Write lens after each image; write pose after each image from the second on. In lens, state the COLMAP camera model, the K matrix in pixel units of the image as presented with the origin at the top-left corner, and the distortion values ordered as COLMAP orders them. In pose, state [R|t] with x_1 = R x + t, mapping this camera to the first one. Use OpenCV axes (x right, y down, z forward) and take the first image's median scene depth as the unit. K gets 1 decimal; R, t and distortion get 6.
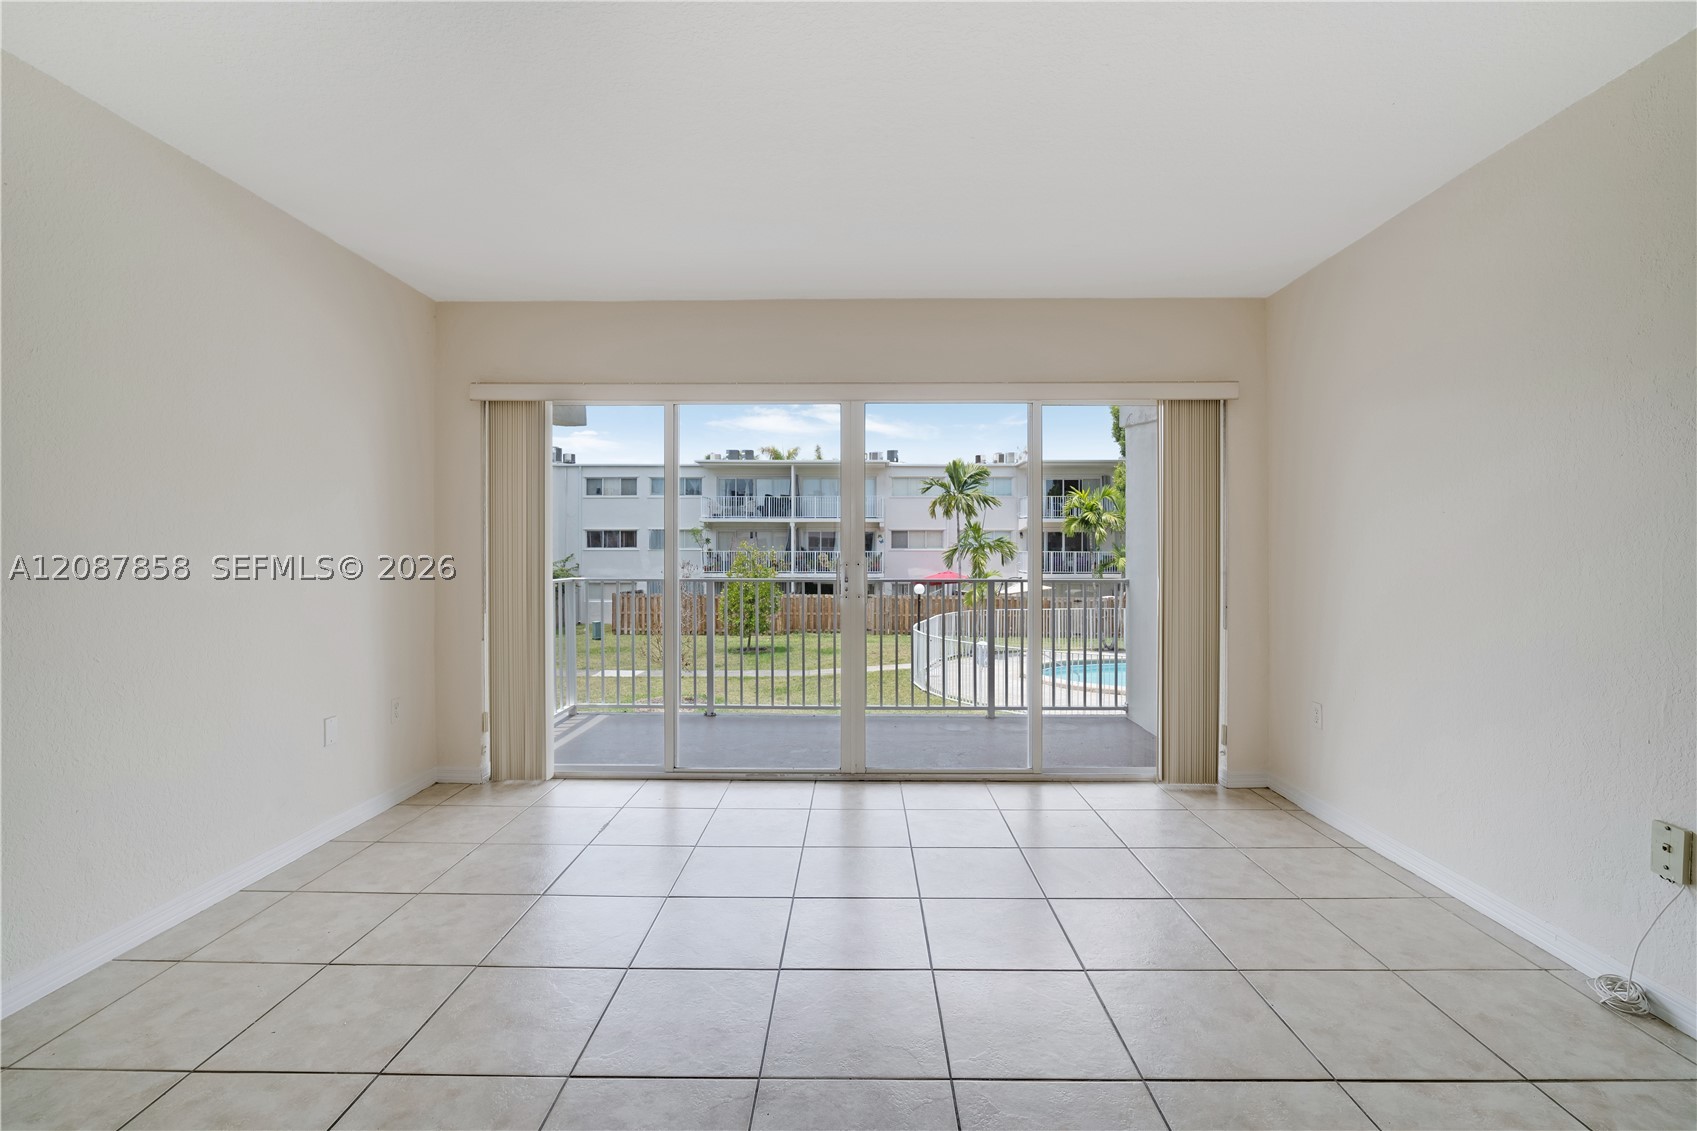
lens RADIAL K [[737.5, 0, 850.1], [0, 737.5, 551.0], [0, 0, 1]] dist [-0.014652, 0.004736]
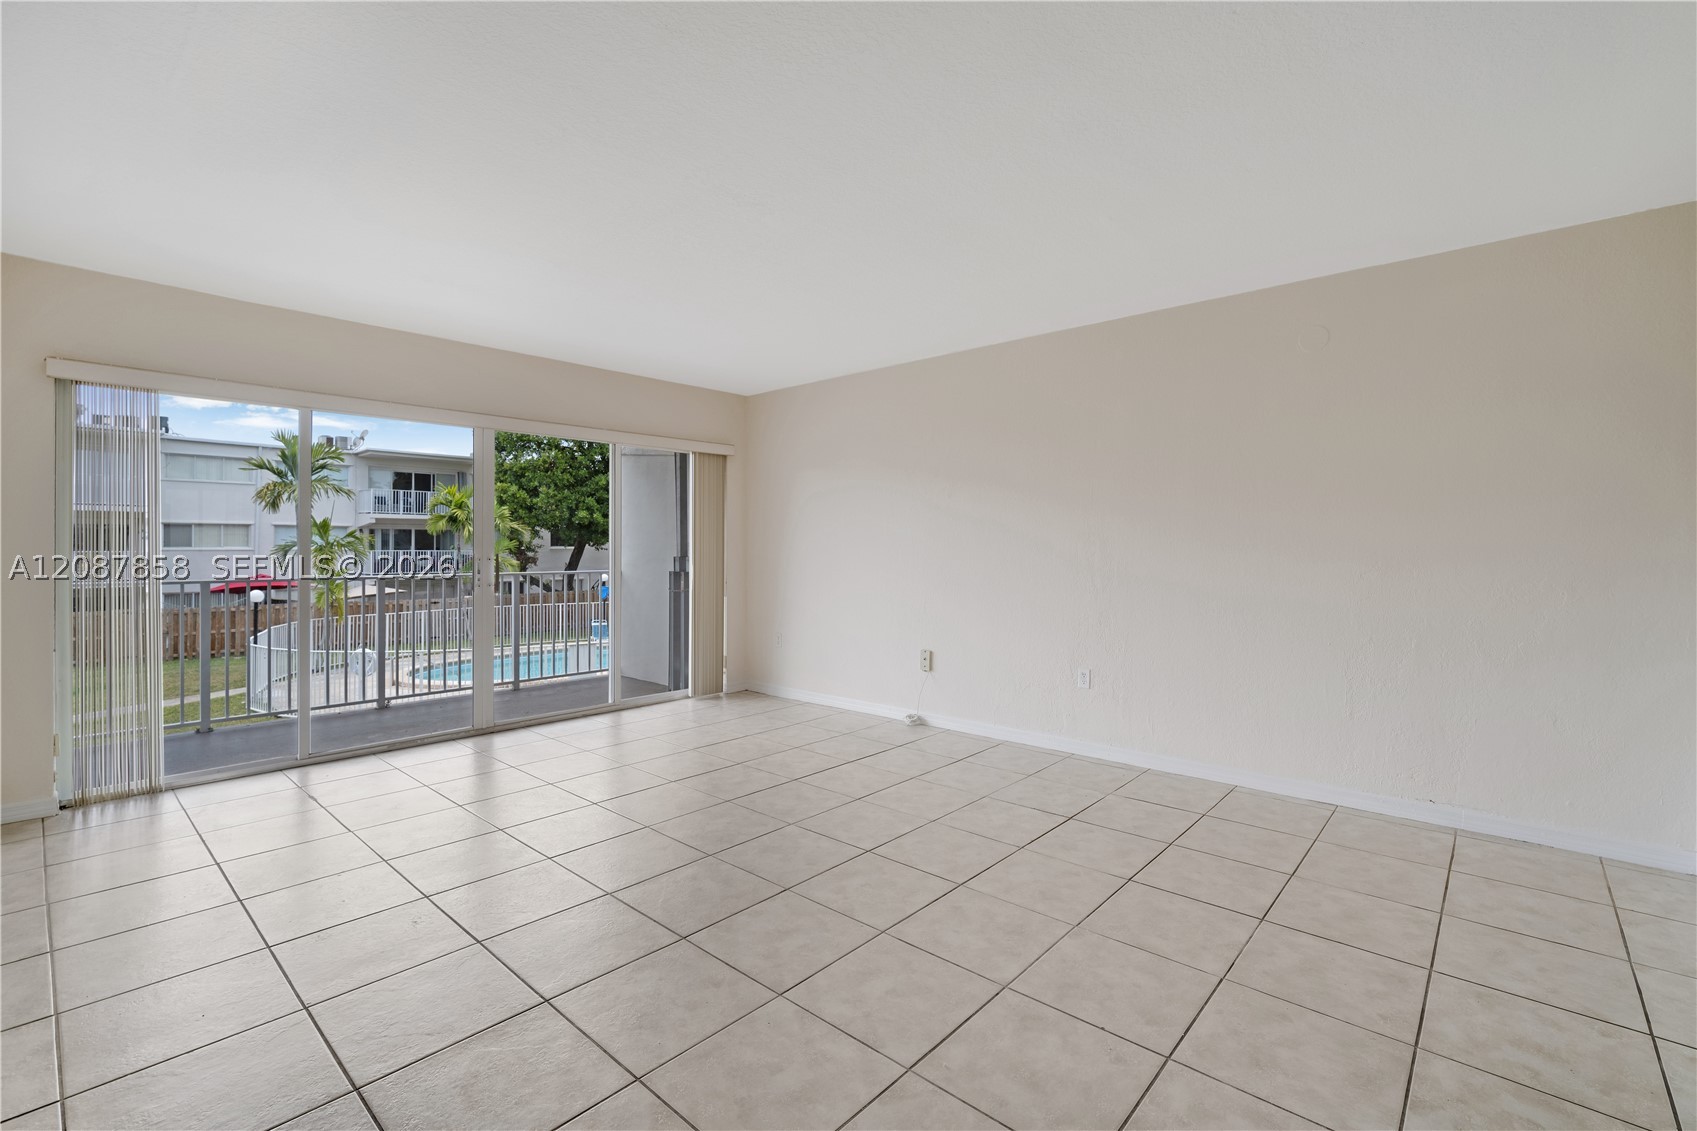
lens RADIAL K [[737.5, 0, 850.1], [0, 737.5, 551.0], [0, 0, 1]] dist [-0.014652, 0.004736]
pose [[0.660741, -0.004198, 0.750602, -0.519147], [0.002628, 0.999991, 0.003280, 0.002191], [-0.750609, -0.000195, 0.660746, -0.276523]]
